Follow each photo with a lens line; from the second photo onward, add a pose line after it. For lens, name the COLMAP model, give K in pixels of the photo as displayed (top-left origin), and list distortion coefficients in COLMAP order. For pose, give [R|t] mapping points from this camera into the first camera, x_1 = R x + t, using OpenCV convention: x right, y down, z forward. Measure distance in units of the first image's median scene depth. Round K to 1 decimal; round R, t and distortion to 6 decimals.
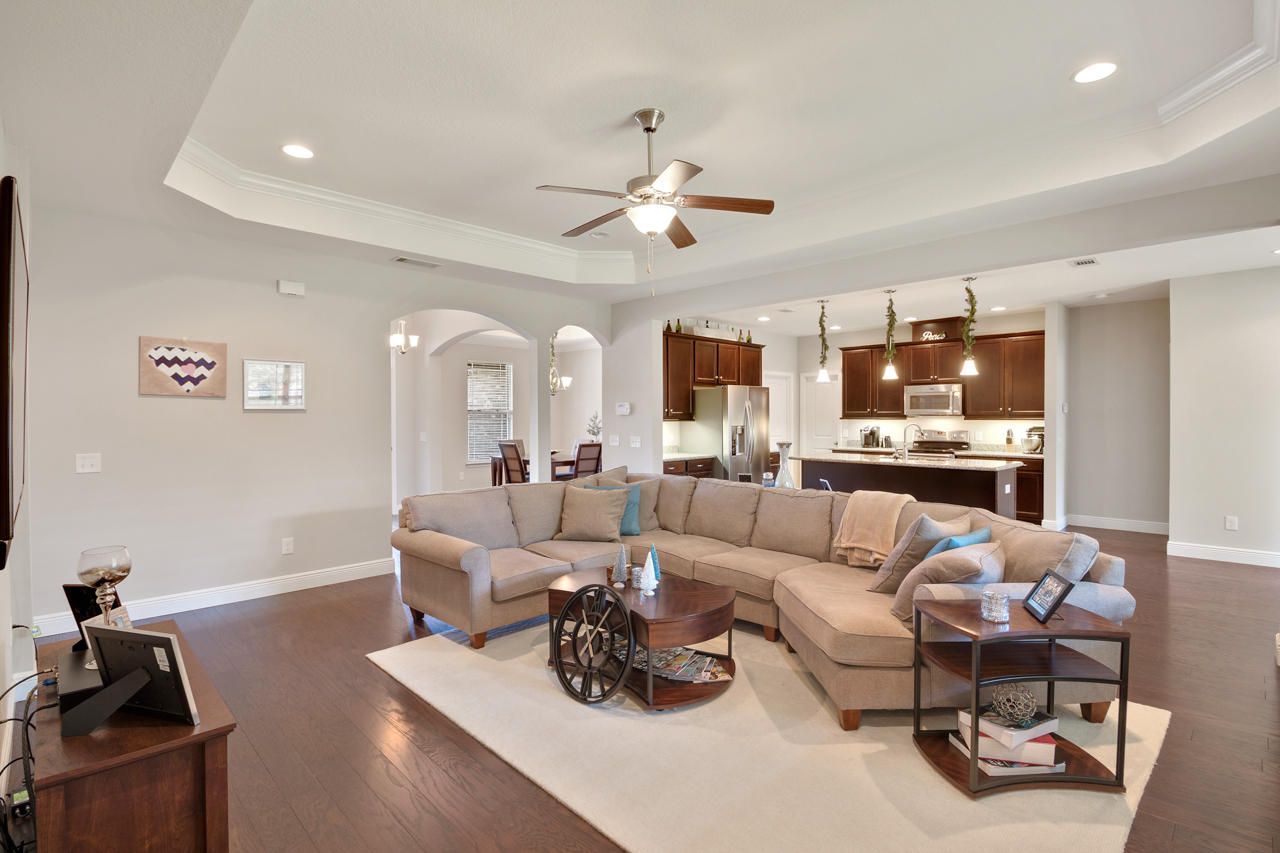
lens RADIAL K [[599.6, 0, 636.6], [0, 599.6, 413.6], [0, 0, 1]] dist [0.000017, -0.000225]
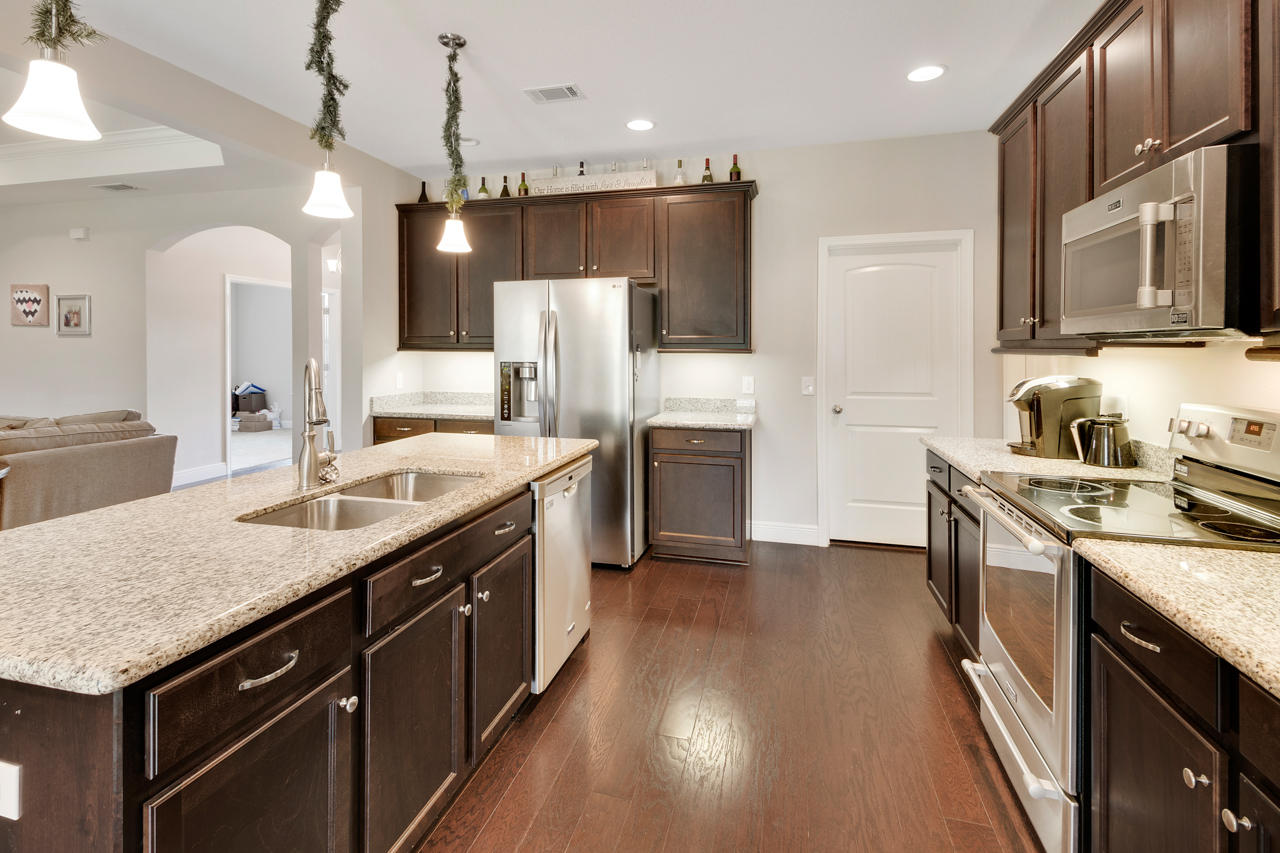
lens RADIAL K [[616.8, 0, 634.6], [0, 616.8, 358.2], [0, 0, 1]] dist [0.039063, -0.016240]
pose [[0.491149, 0.017155, -0.870907, 0.617948], [-0.004335, 0.999842, 0.017250, 0.007940], [0.871065, -0.004697, 0.491146, 0.774014]]
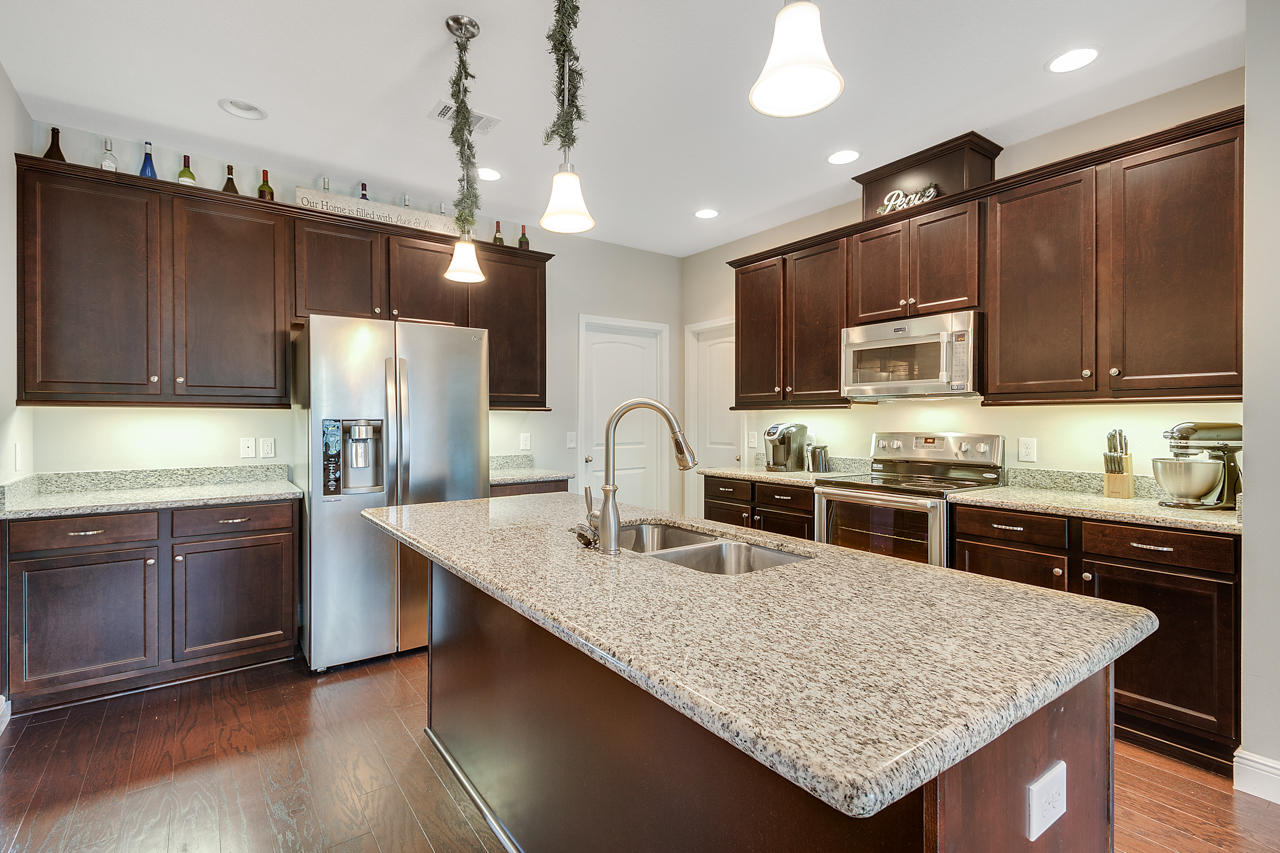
lens RADIAL K [[591.3, 0, 638.7], [0, 591.3, 423.4], [0, 0, 1]] dist [0.014048, -0.000263]
pose [[0.988955, 0.003056, -0.148181, 0.387795], [-0.002090, 0.999976, 0.006673, 0.019209], [0.148198, -0.006289, 0.988938, 0.597007]]
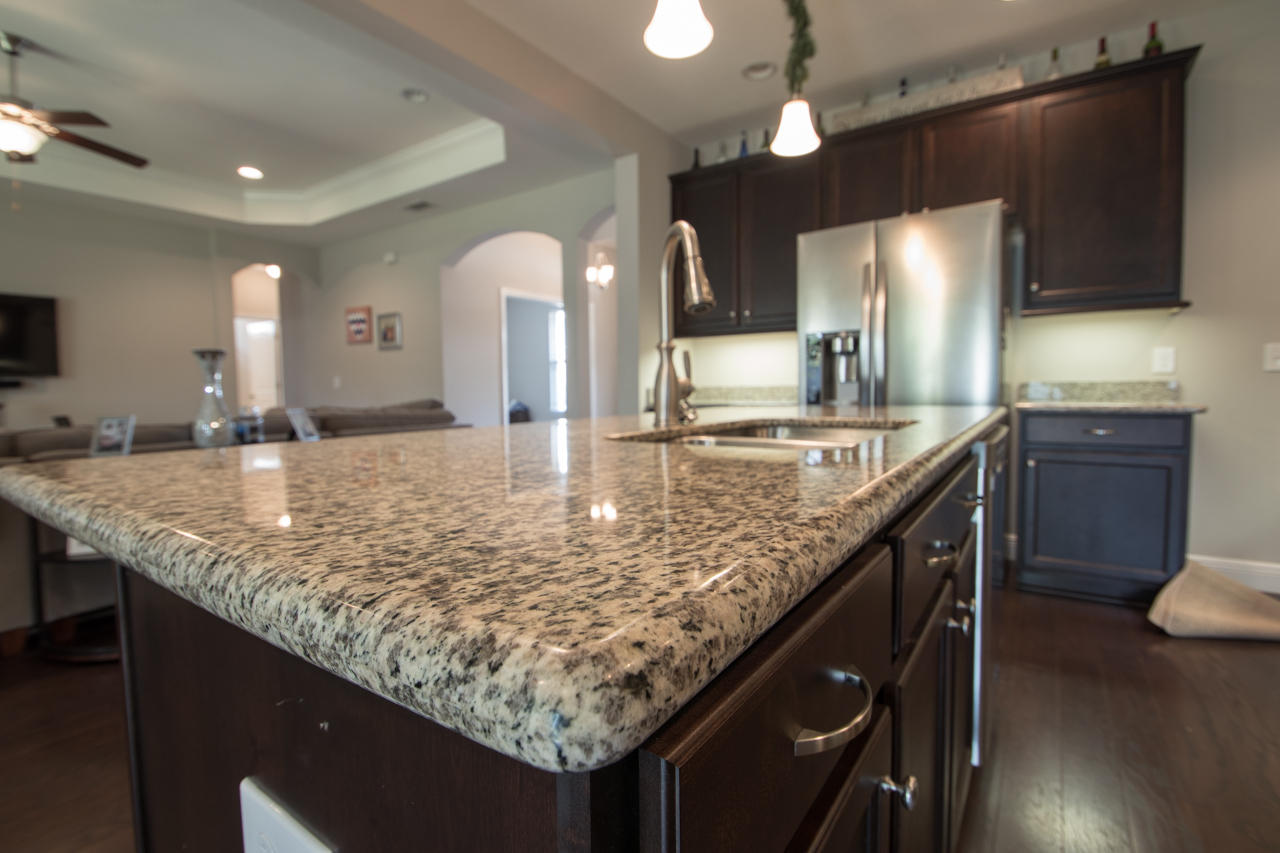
lens RADIAL K [[603.1, 0, 637.4], [0, 603.1, 431.3], [0, 0, 1]] dist [-0.009742, -0.000653]
pose [[0.175186, 0.068941, -0.982119, 0.504835], [0.012607, 0.997306, 0.072256, 0.051997], [0.984455, -0.025039, 0.173845, 0.746826]]
